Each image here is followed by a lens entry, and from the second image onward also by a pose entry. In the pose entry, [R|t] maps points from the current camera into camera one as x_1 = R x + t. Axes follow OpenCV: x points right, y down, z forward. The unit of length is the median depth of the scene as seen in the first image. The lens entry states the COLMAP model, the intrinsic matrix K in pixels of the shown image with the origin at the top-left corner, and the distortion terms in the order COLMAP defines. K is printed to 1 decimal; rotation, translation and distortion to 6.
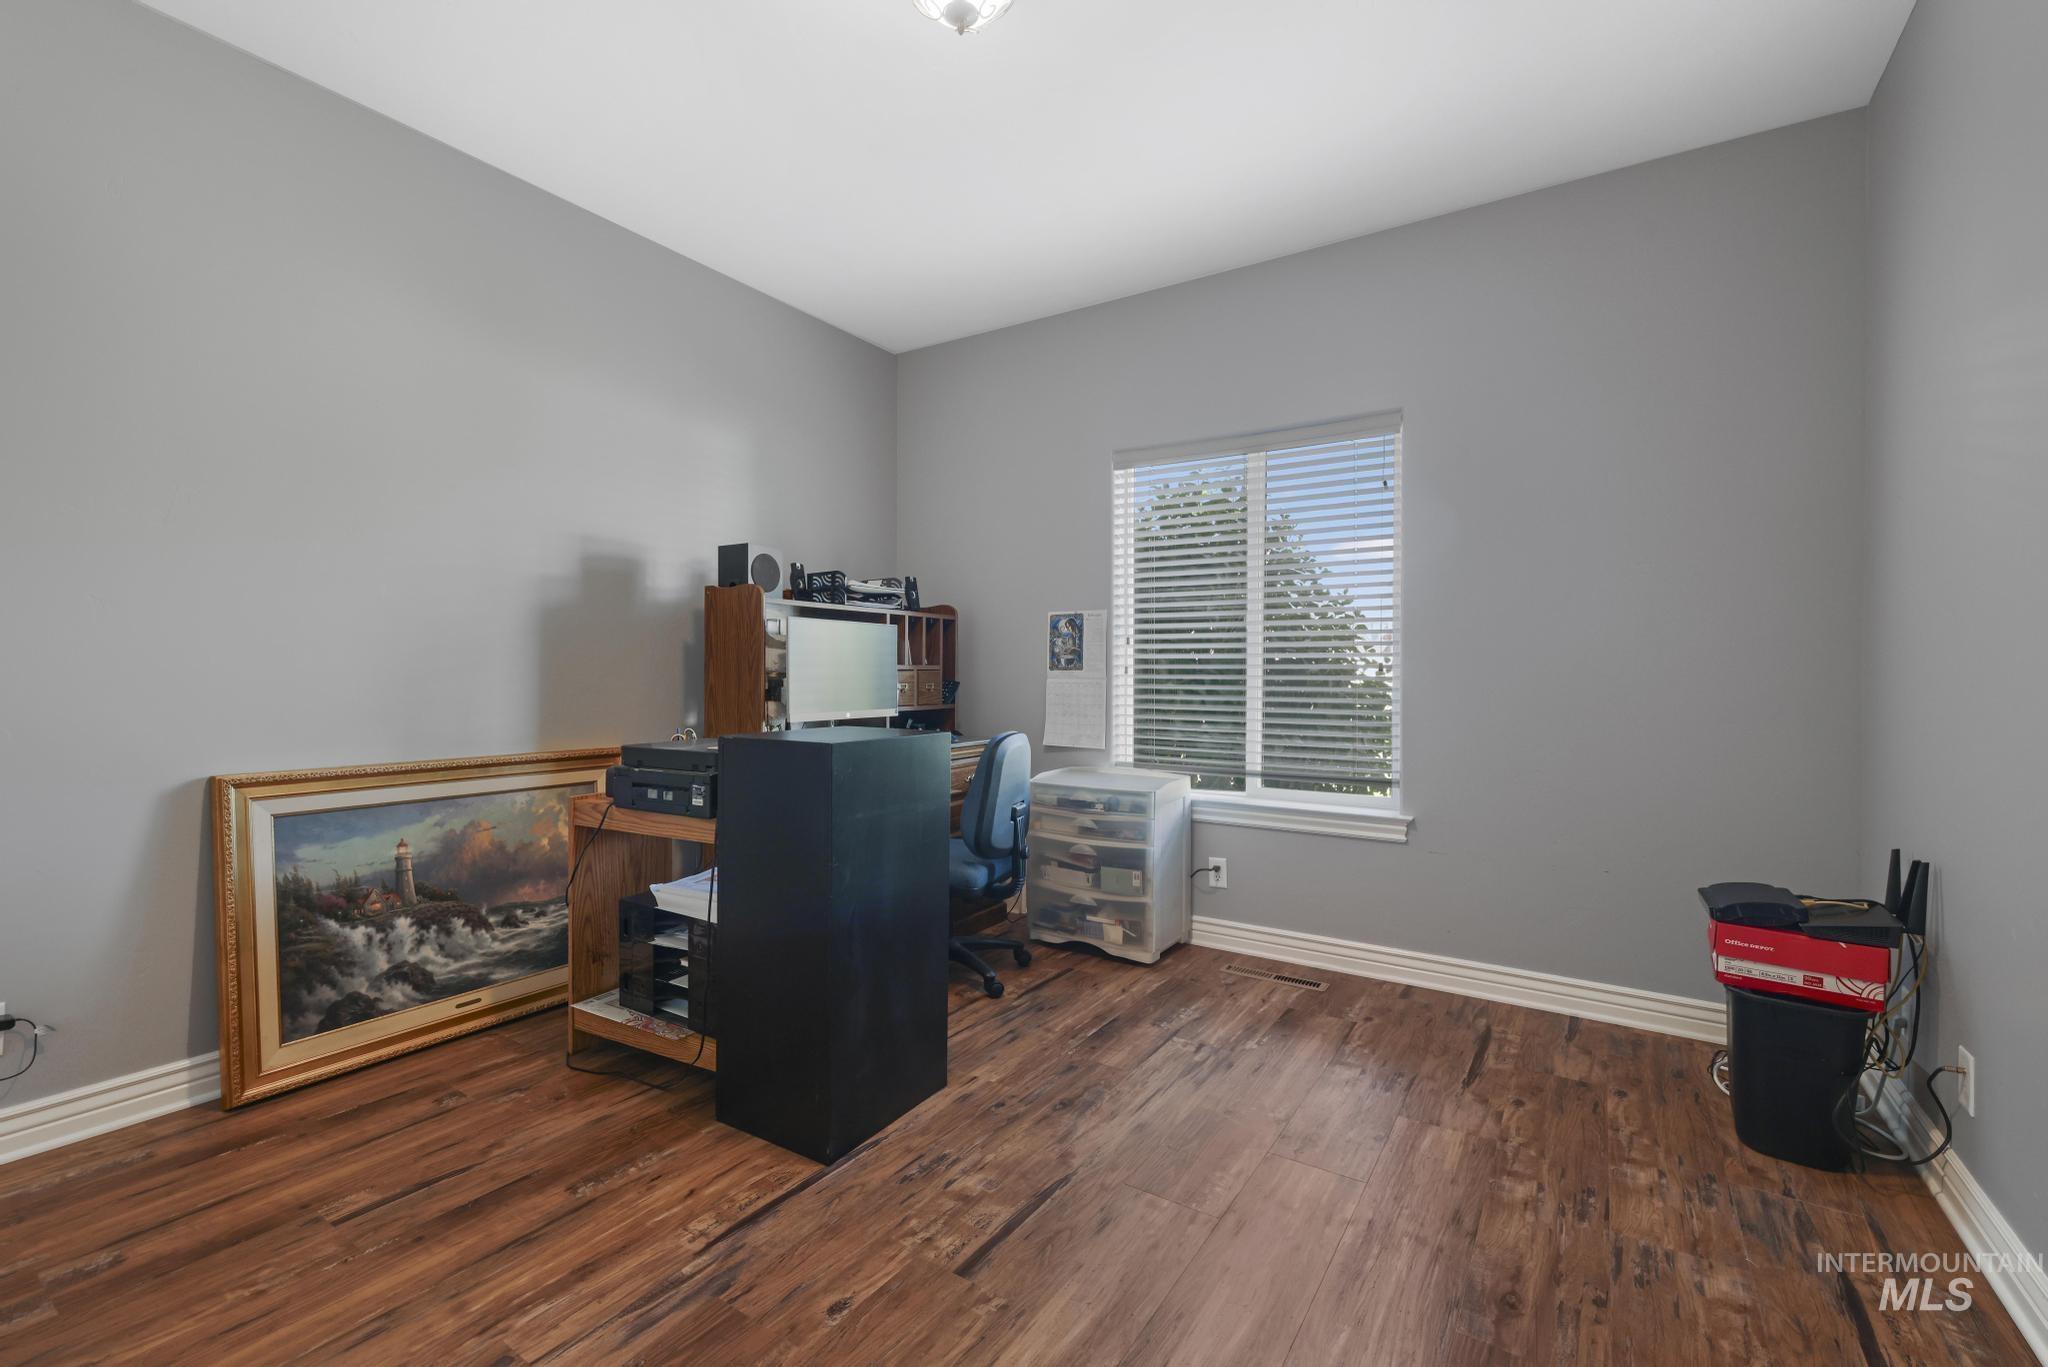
lens RADIAL K [[894.9, 0, 1024.0], [0, 894.9, 683.5], [0, 0, 1]] dist [0.001655, -0.000238]
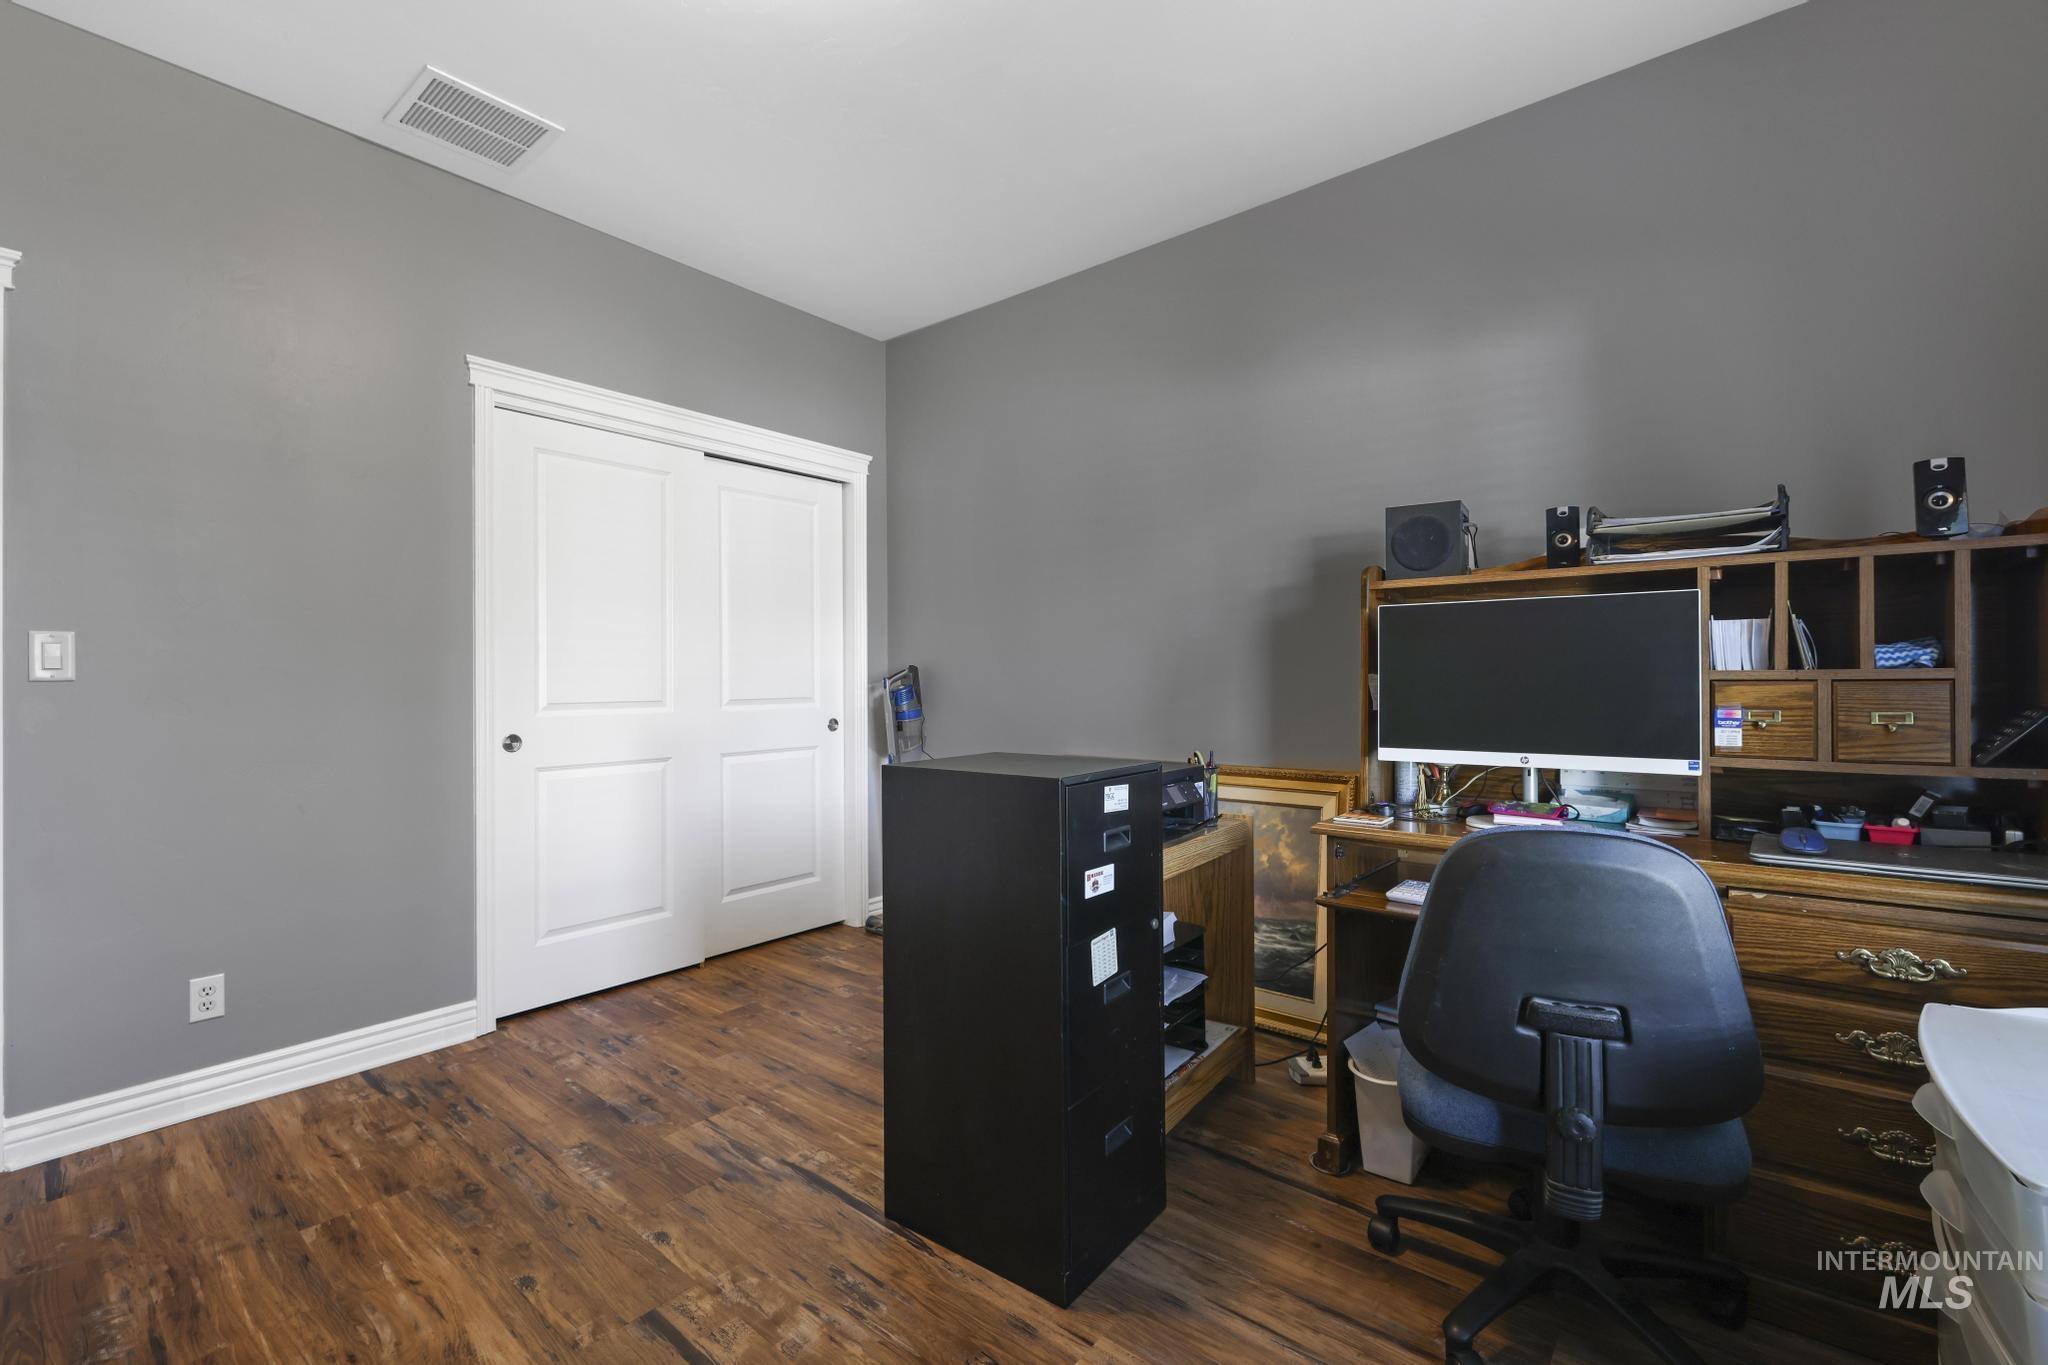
lens RADIAL K [[894.9, 0, 1024.0], [0, 894.9, 682.5], [0, 0, 1]] dist [0.001655, -0.000238]
pose [[-0.125047, -0.004036, -0.992143, 0.772030], [-0.013143, 0.999911, -0.002411, -0.016535], [0.992064, 0.012738, -0.125089, 1.404160]]
